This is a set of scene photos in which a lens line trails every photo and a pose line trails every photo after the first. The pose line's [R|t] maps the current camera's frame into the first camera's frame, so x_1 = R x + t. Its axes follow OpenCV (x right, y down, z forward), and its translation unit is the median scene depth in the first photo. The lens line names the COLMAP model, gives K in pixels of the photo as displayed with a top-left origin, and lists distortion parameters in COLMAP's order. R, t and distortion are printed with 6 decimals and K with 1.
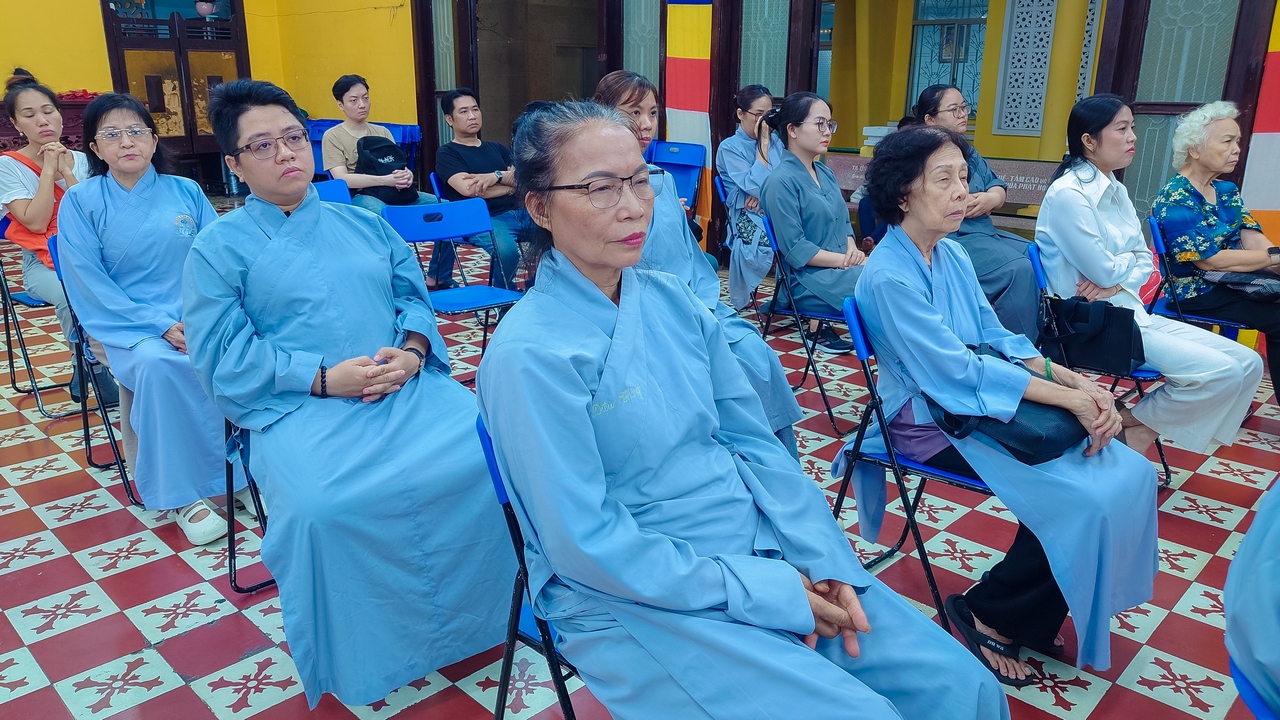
lens RADIAL K [[935.4, 0, 643.2], [0, 935.4, 359.1], [0, 0, 1]] dist [-0.004479, 0.011844]
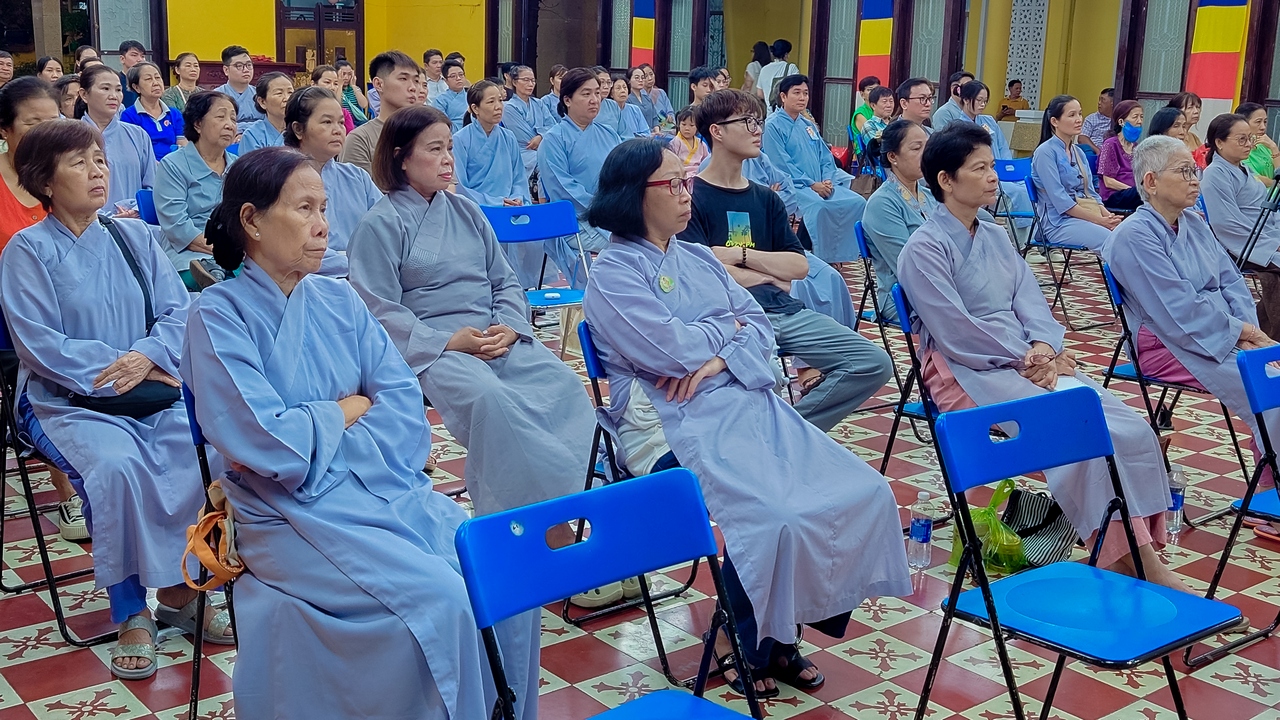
lens RADIAL K [[1430.3, 0, 638.1], [0, 1430.3, 361.1], [0, 0, 1]] dist [-0.051585, 0.000000]
pose [[0.992830, 0.050893, -0.108162, 0.223291], [-0.058983, 0.995589, -0.072961, 0.282870], [0.103972, 0.078817, 0.991452, -0.992695]]
